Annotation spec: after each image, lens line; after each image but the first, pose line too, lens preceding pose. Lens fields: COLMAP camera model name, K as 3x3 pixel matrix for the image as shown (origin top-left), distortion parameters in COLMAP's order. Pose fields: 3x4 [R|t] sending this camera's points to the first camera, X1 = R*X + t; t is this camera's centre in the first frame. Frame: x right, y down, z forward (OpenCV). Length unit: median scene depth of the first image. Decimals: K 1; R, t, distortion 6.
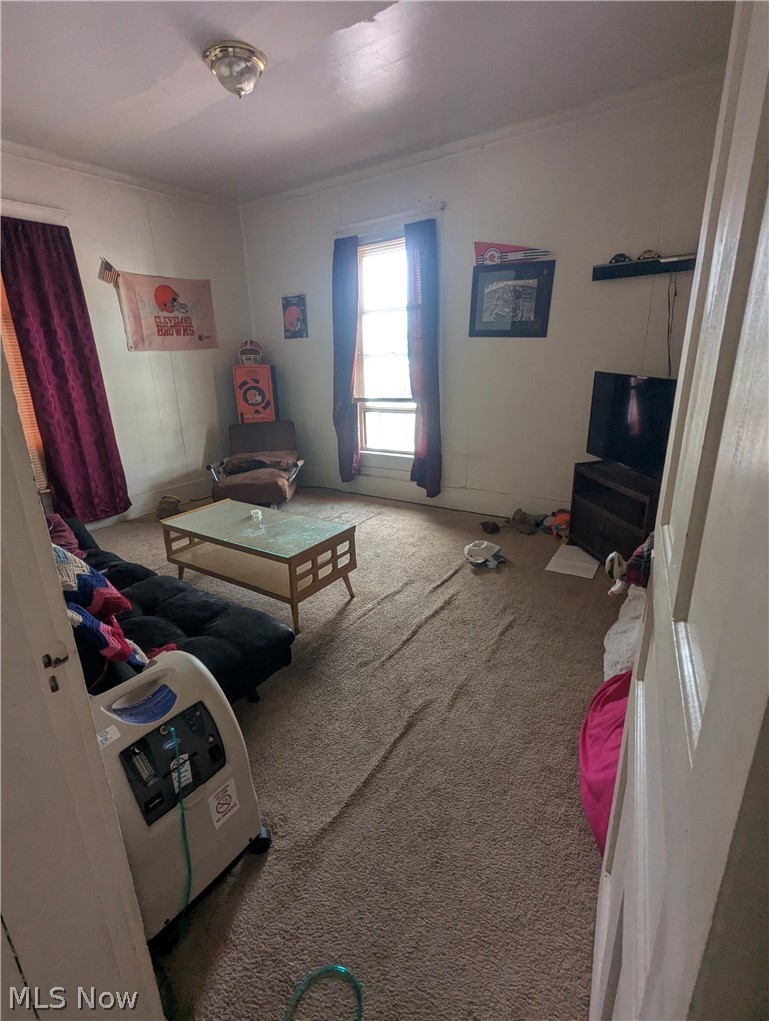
lens RADIAL K [[486.1, 0, 379.7], [0, 486.1, 509.6], [0, 0, 1]] dist [0.004994, -0.002029]
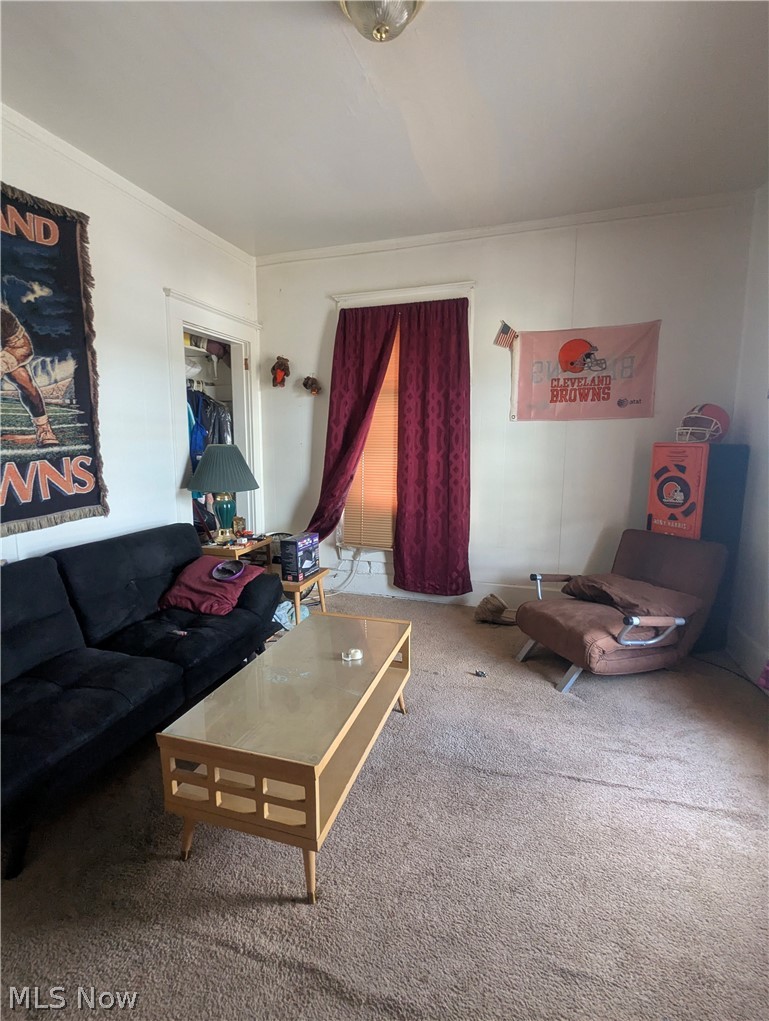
lens RADIAL K [[486.1, 0, 382.9], [0, 486.1, 507.6], [0, 0, 1]] dist [0.004994, -0.002029]
pose [[0.292143, 0.164448, -0.942130, 0.238129], [-0.300578, 0.950976, 0.072787, -0.166437], [0.907912, 0.261920, 0.327251, 0.527495]]
